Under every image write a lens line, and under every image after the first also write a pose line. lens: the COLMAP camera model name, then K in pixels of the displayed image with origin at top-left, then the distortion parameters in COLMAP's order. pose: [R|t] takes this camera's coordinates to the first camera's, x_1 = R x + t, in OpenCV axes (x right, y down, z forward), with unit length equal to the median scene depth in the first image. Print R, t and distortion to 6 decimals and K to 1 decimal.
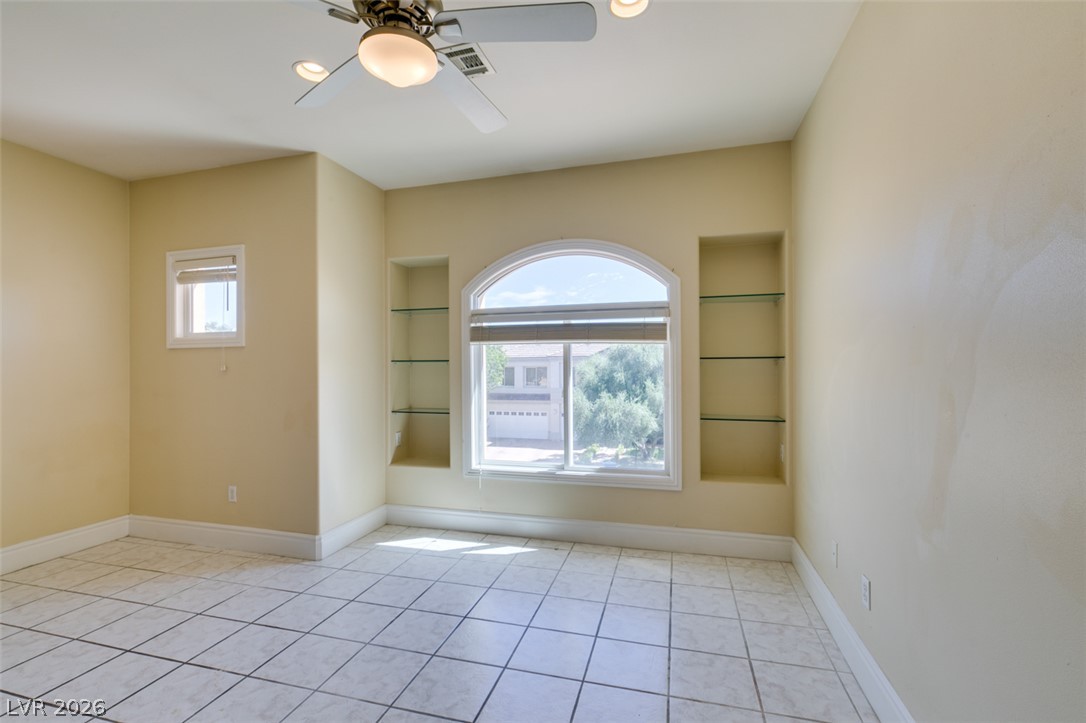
lens RADIAL K [[488.0, 0, 543.7], [0, 488.0, 360.4], [0, 0, 1]] dist [0.004070, -0.002141]
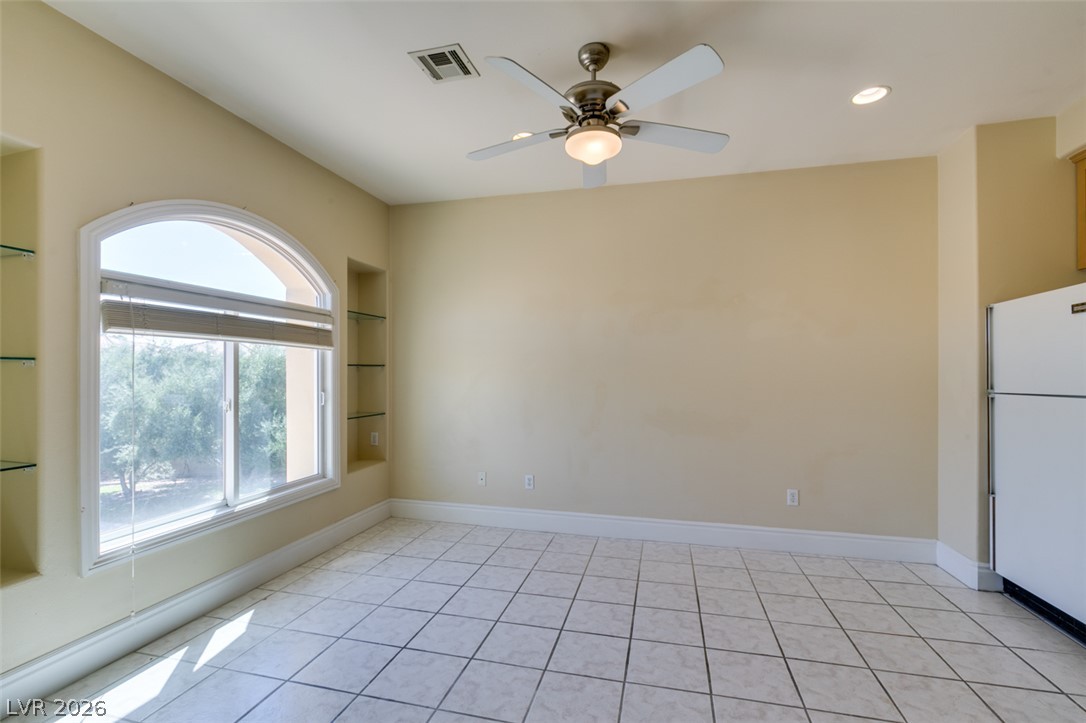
lens RADIAL K [[488.0, 0, 542.5], [0, 488.0, 369.8], [0, 0, 1]] dist [0.004070, -0.002141]
pose [[-0.021388, 0.005831, 0.999754, -0.791346], [-0.014270, 0.999879, -0.006137, 0.007545], [-0.999669, -0.014397, -0.021303, 0.564846]]
